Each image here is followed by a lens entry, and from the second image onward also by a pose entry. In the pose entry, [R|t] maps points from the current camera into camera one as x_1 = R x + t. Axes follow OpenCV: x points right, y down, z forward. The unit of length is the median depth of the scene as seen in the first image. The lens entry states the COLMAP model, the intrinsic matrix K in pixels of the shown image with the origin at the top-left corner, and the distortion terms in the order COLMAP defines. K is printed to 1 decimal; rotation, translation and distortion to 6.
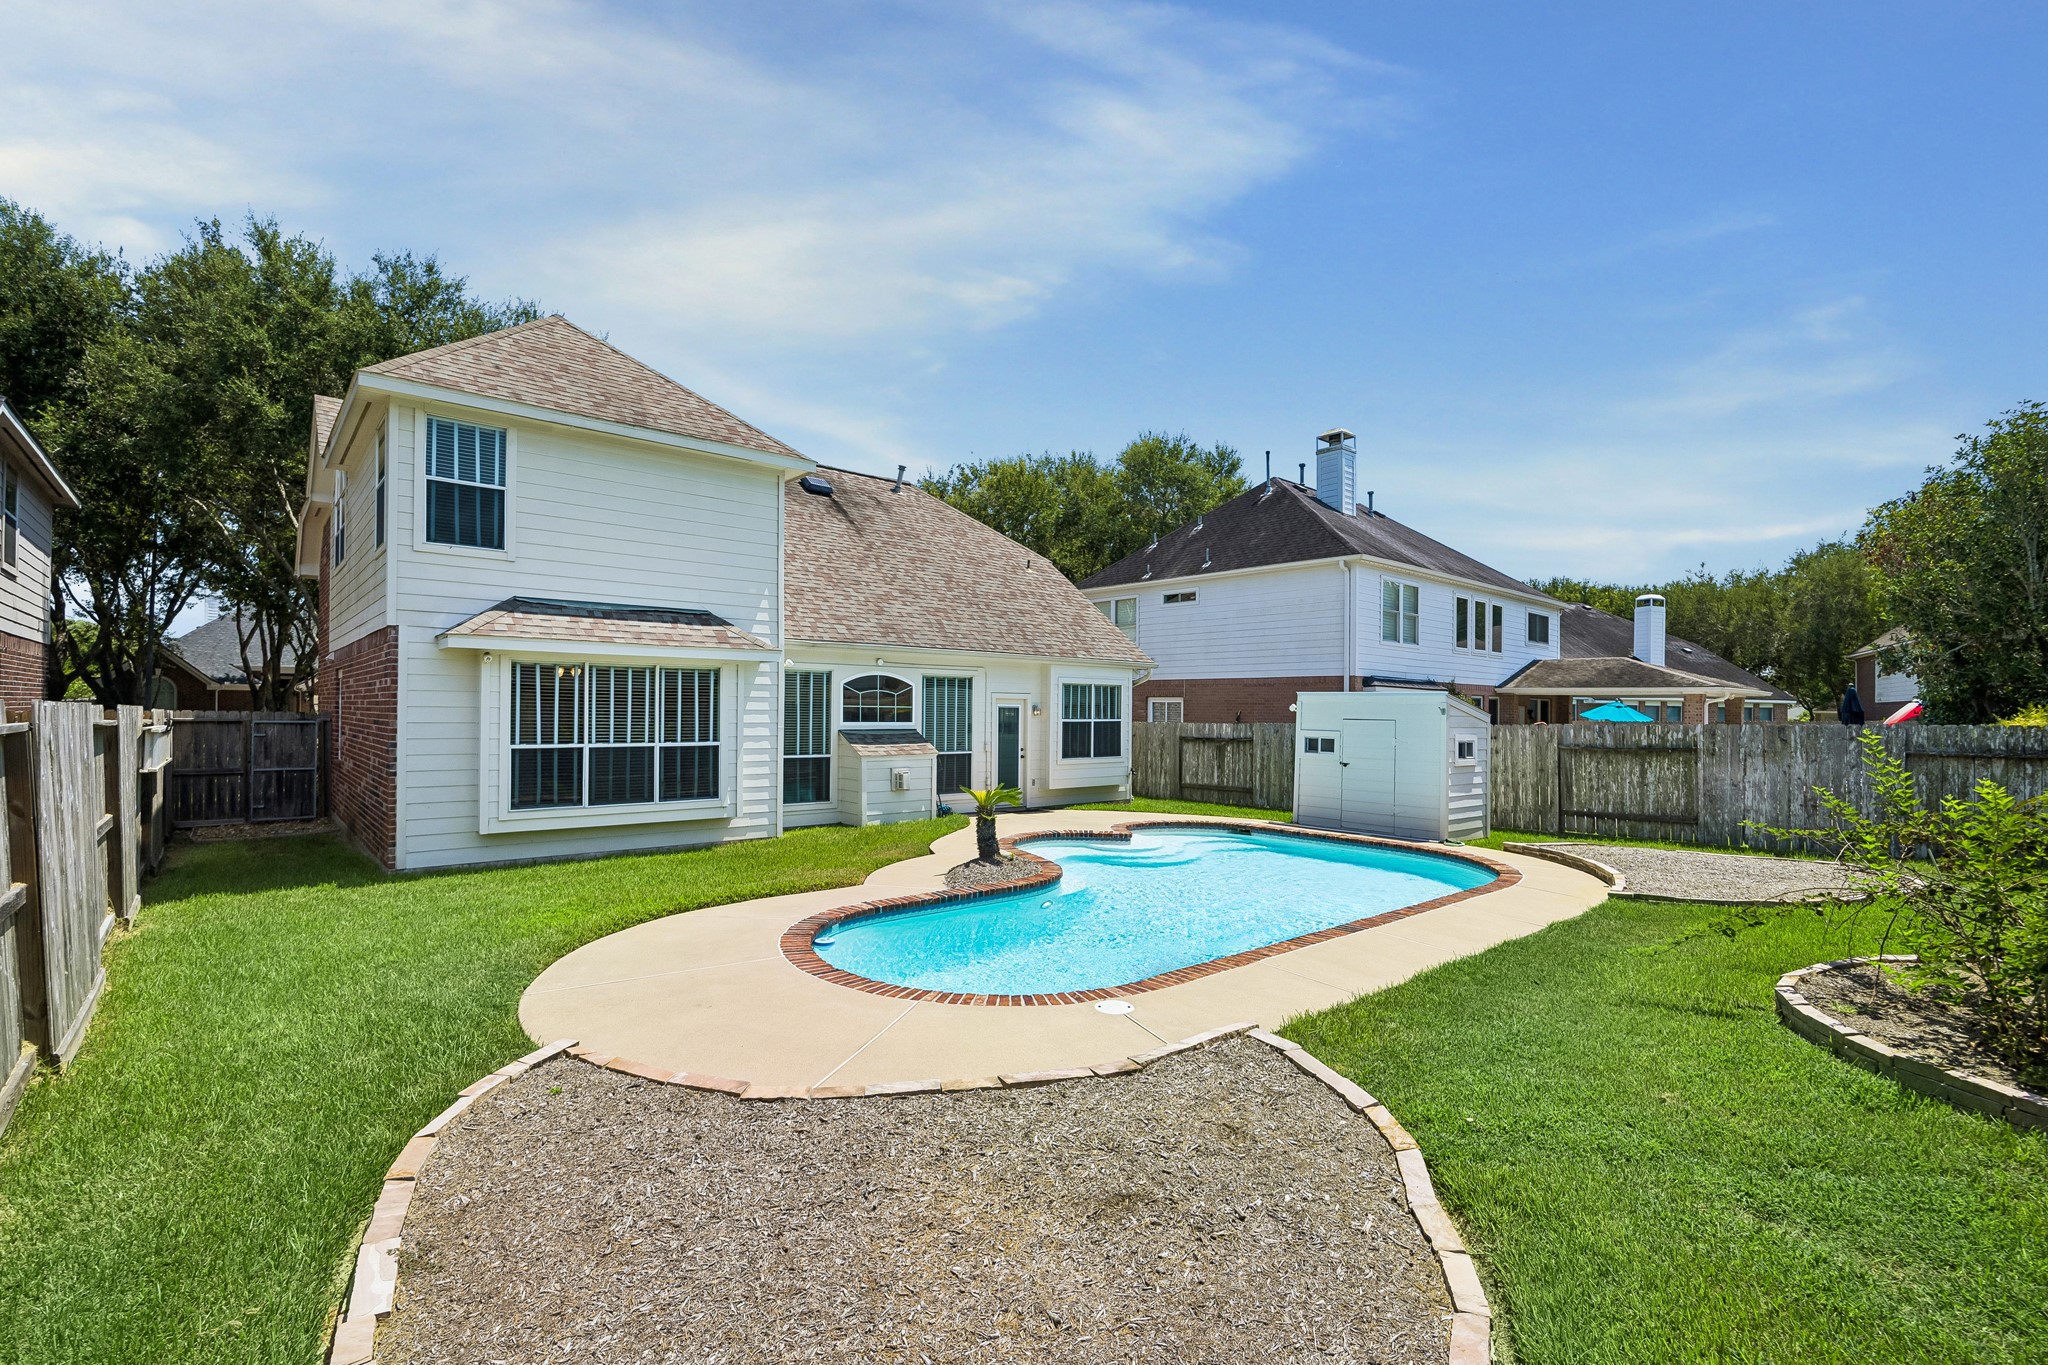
lens RADIAL K [[943.4, 0, 1013.8], [0, 943.4, 712.3], [0, 0, 1]] dist [-0.017545, 0.000017]
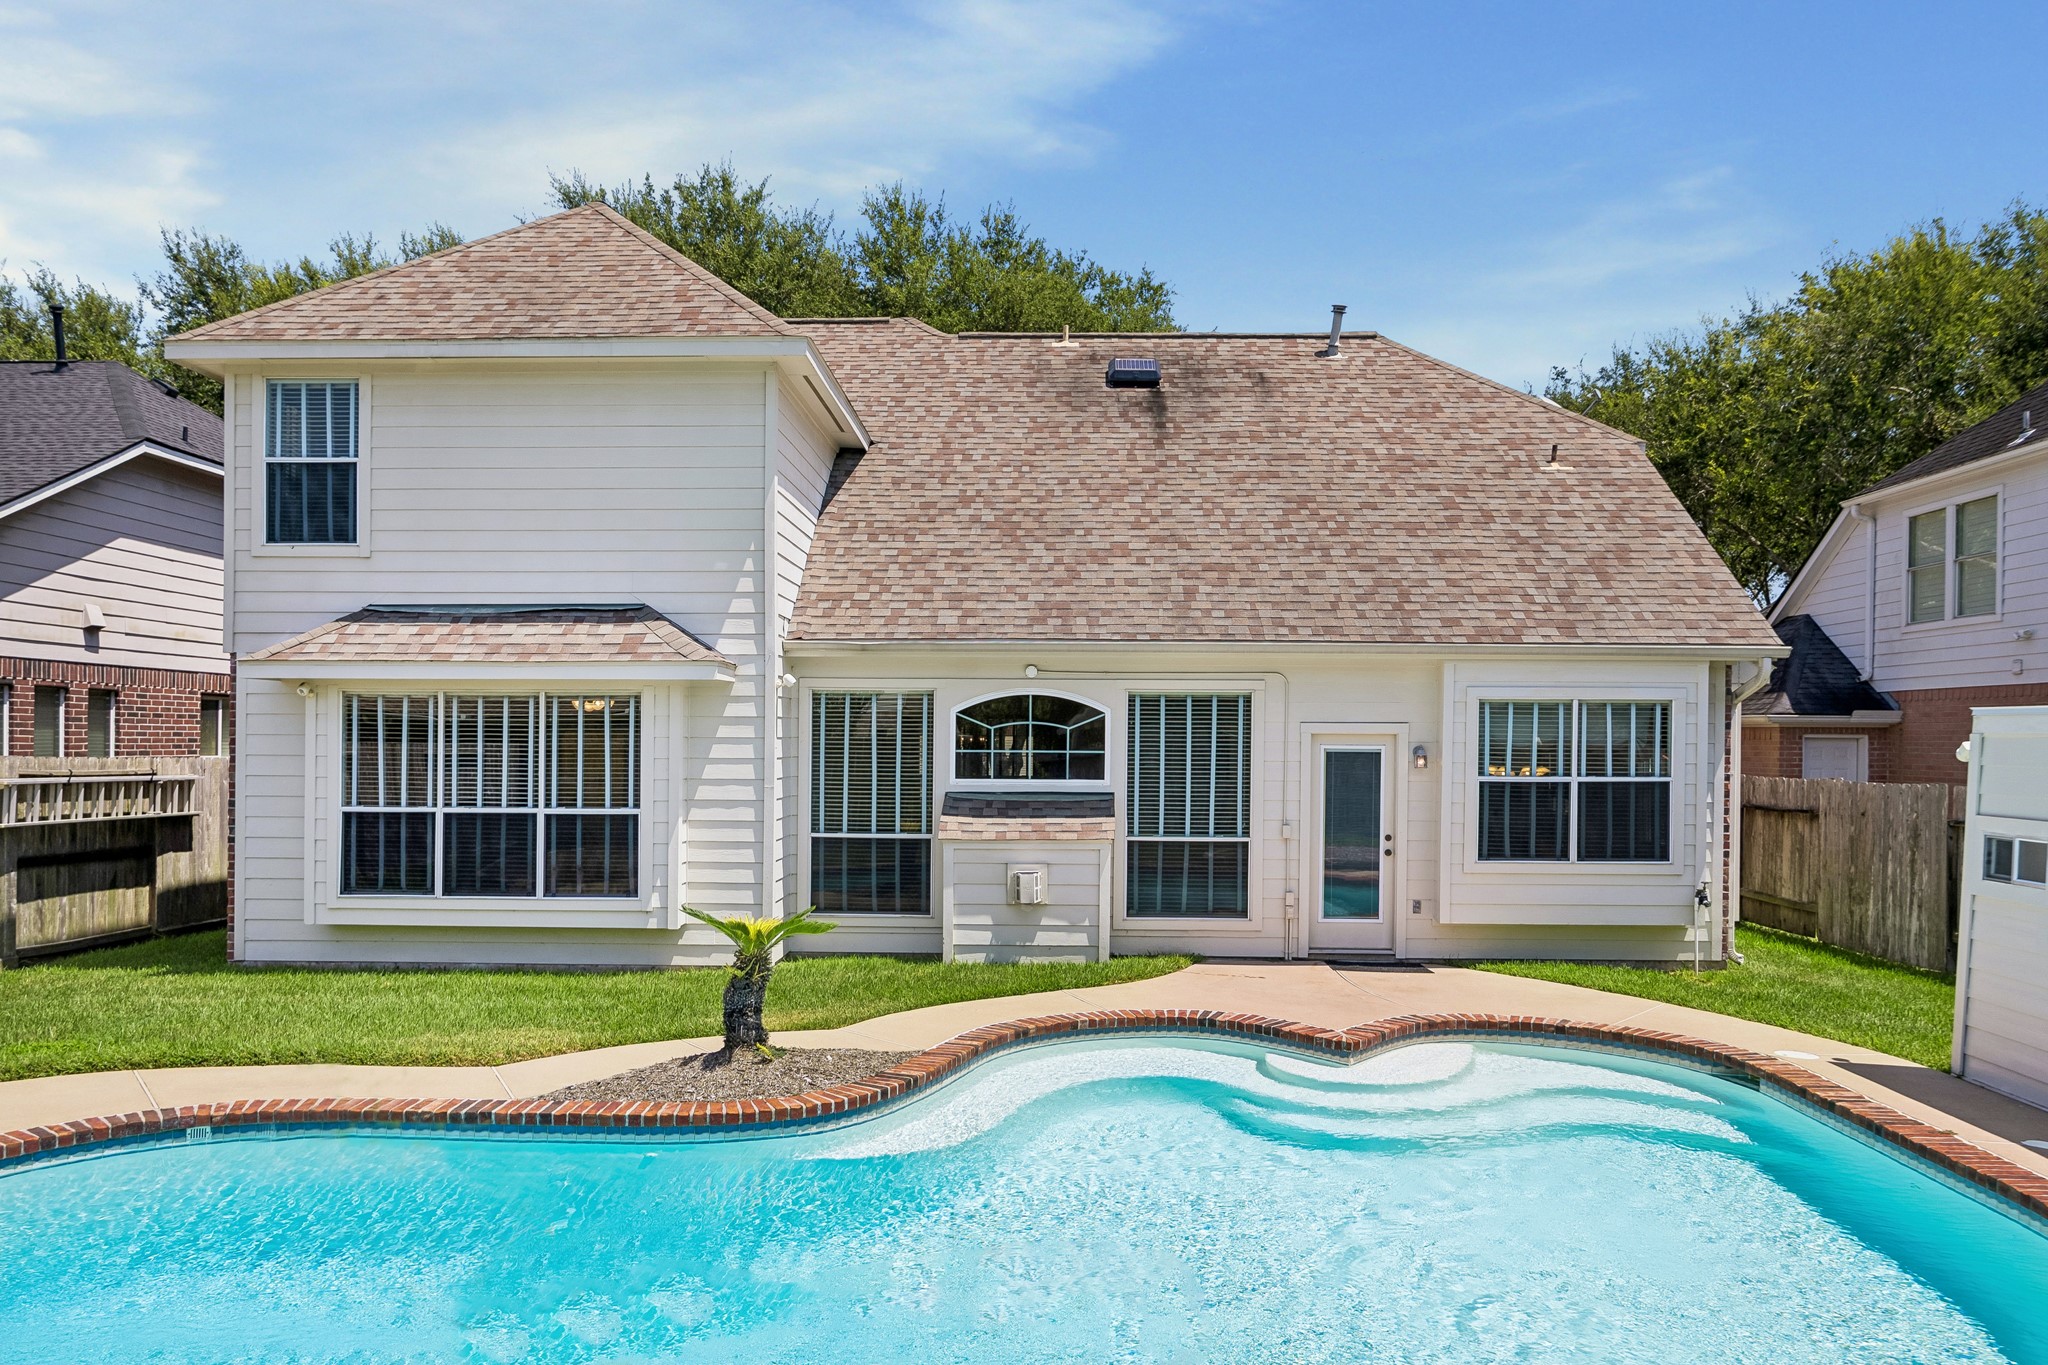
lens RADIAL K [[1419.4, 0, 1017.1], [0, 1419.4, 762.5], [0, 0, 1]] dist [0.001746, 0.002151]
pose [[0.725362, 0.003308, -0.688359, 0.458534], [0.000619, 0.999985, 0.005457, -0.004112], [0.688367, -0.004384, 0.725349, 0.410141]]
